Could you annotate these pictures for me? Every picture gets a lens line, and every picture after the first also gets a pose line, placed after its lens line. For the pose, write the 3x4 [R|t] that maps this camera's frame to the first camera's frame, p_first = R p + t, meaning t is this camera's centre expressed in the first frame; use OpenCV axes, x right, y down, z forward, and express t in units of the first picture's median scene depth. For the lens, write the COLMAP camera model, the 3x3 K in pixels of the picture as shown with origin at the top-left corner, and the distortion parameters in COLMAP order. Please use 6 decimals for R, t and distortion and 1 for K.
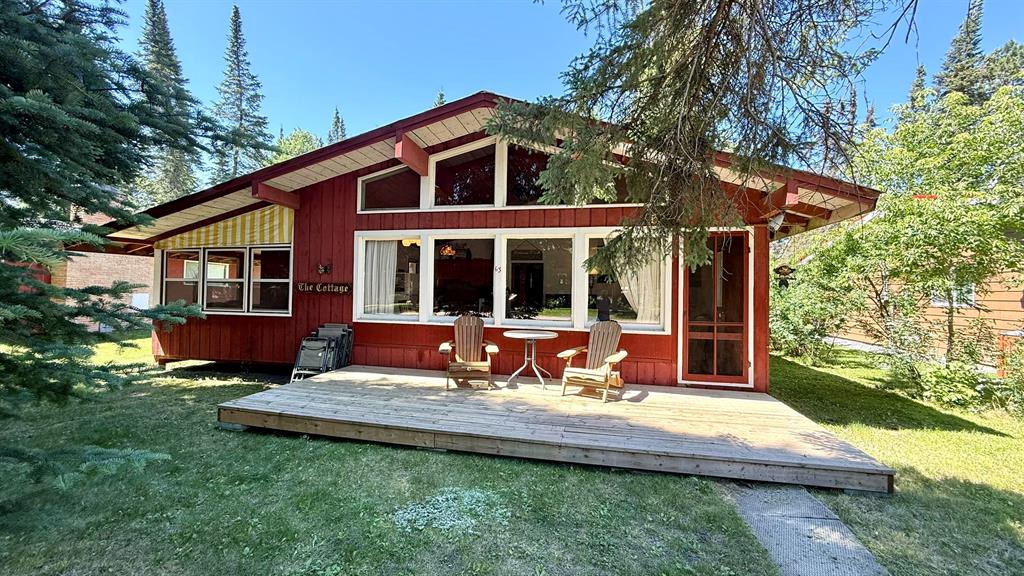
lens RADIAL K [[408.5, 0, 496.1], [0, 408.5, 290.3], [0, 0, 1]] dist [0.000350, -0.000120]
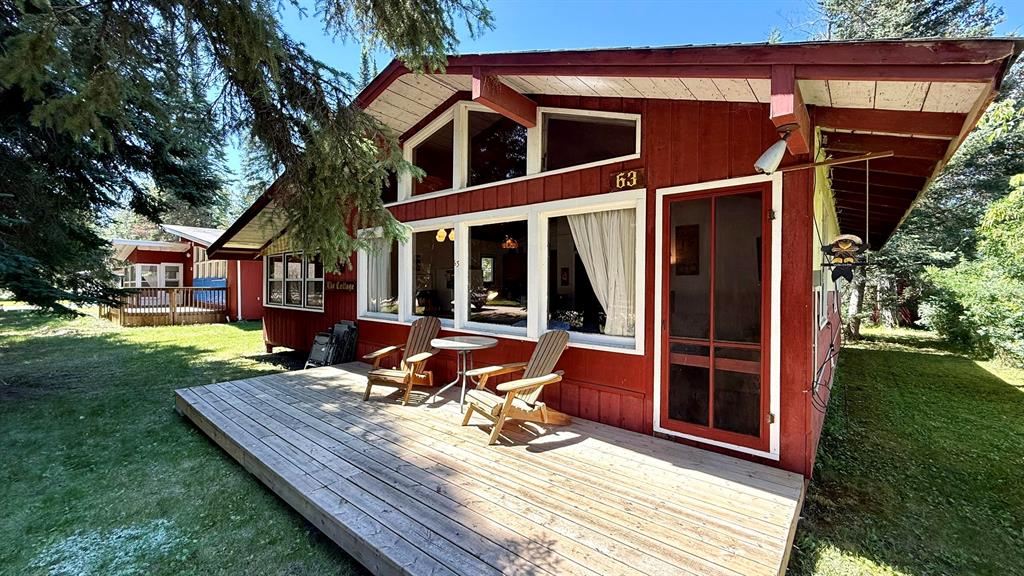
lens RADIAL K [[408.5, 0, 512.0], [0, 408.5, 286.3], [0, 0, 1]] dist [0.000350, -0.000120]
pose [[0.888955, -0.007231, -0.457937, 0.540166], [0.011603, 0.999910, 0.006735, -0.008296], [0.457848, -0.011300, 0.888959, 0.322651]]
